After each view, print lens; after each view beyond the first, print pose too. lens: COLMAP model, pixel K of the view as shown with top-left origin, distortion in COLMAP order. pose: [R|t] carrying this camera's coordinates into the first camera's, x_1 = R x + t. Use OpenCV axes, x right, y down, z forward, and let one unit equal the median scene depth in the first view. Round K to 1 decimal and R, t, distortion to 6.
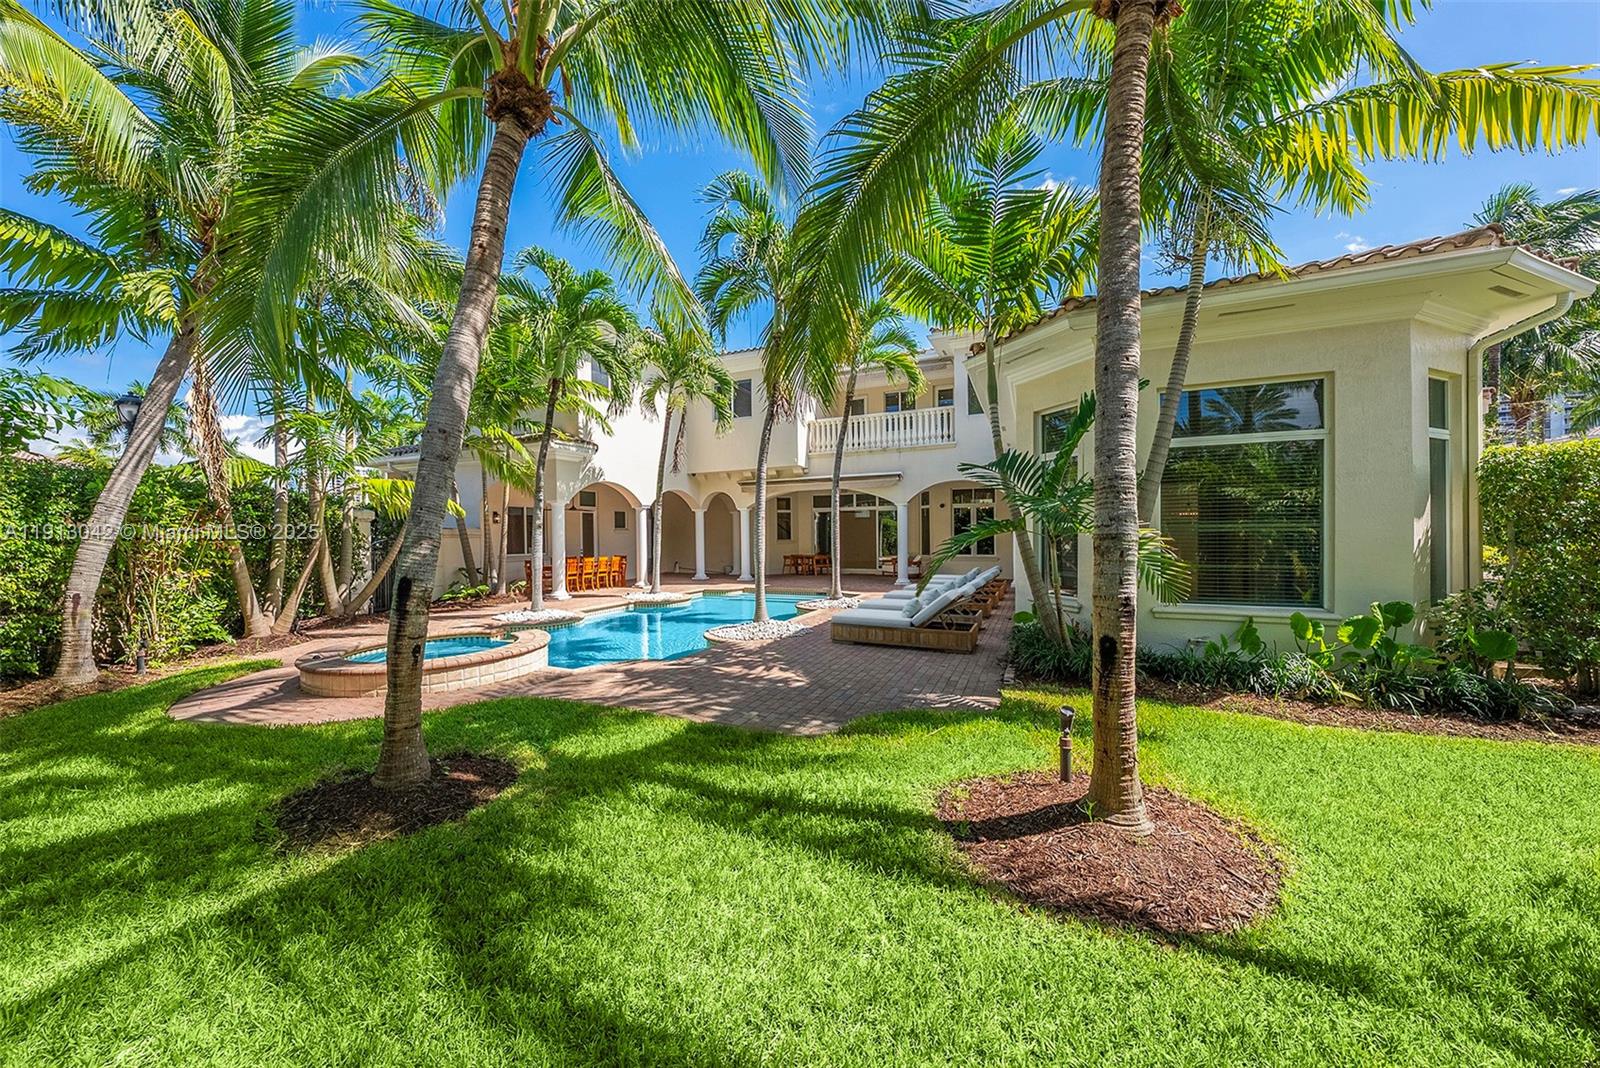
lens RADIAL K [[536.2, 0, 797.5], [0, 536.2, 537.0], [0, 0, 1]] dist [0.001141, -0.000020]
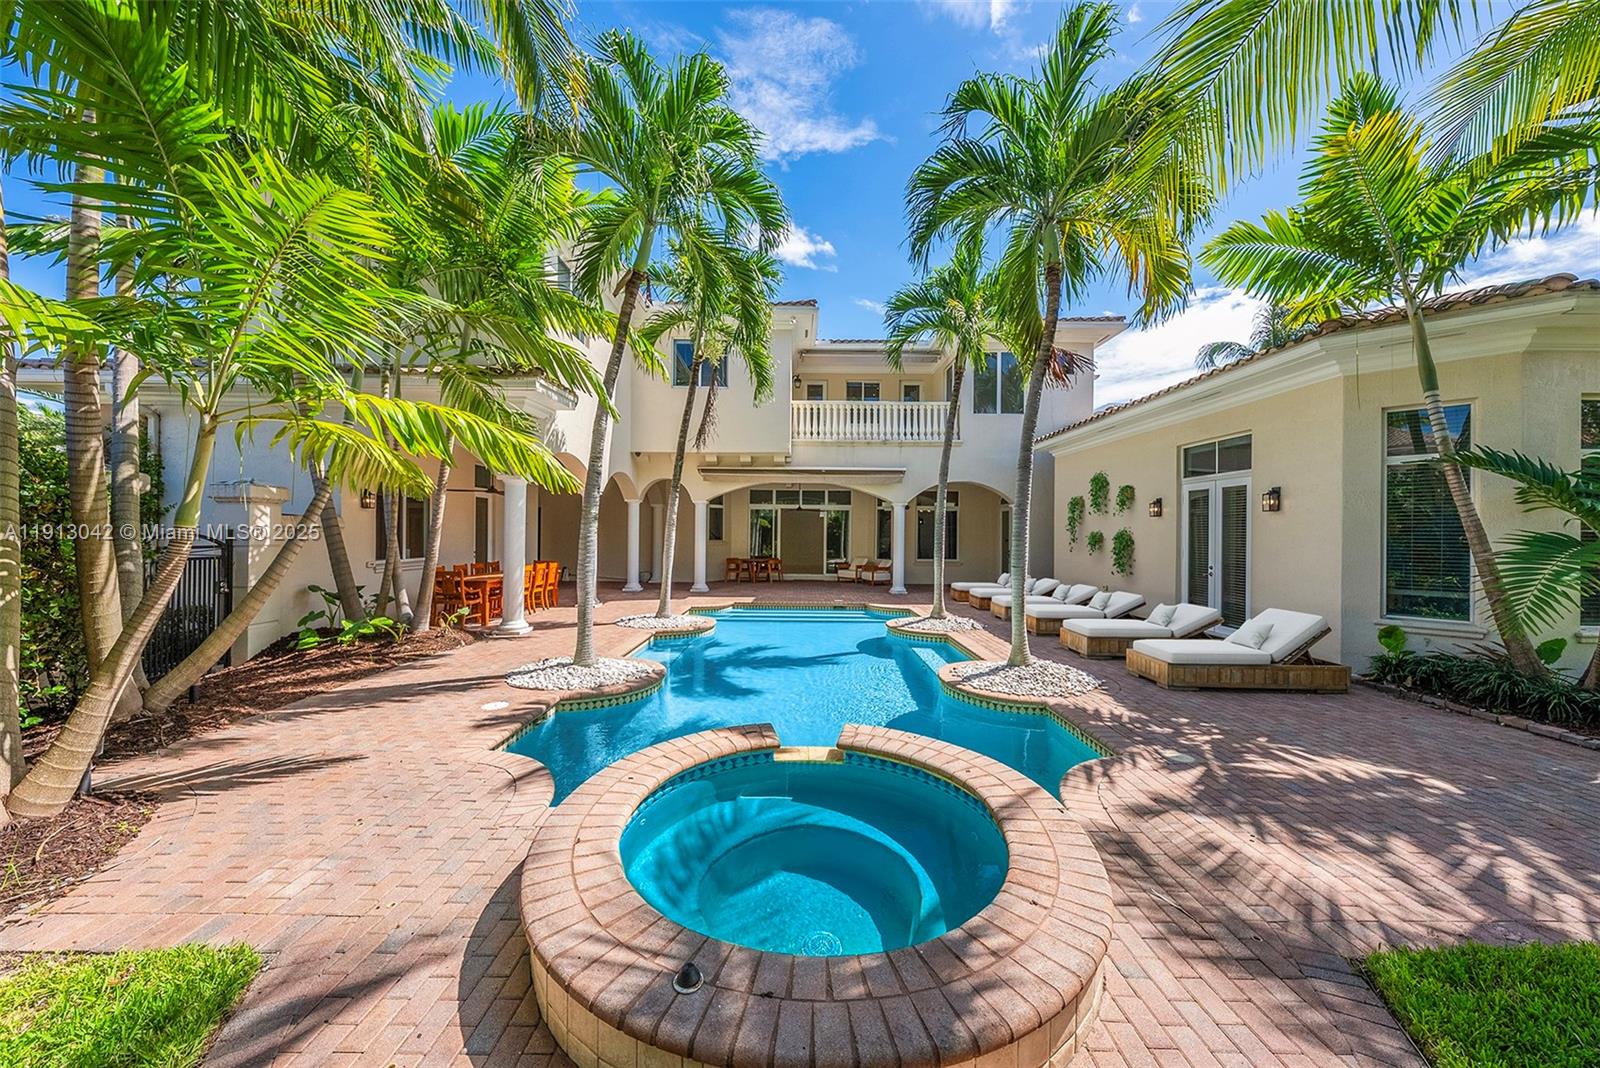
lens RADIAL K [[536.2, 0, 800.2], [0, 536.2, 536.4], [0, 0, 1]] dist [0.001141, -0.000020]
pose [[0.916116, 0.016652, 0.400566, -0.758121], [-0.017159, 0.999850, -0.002320, -0.004932], [-0.400545, -0.004748, 0.916265, 0.571172]]
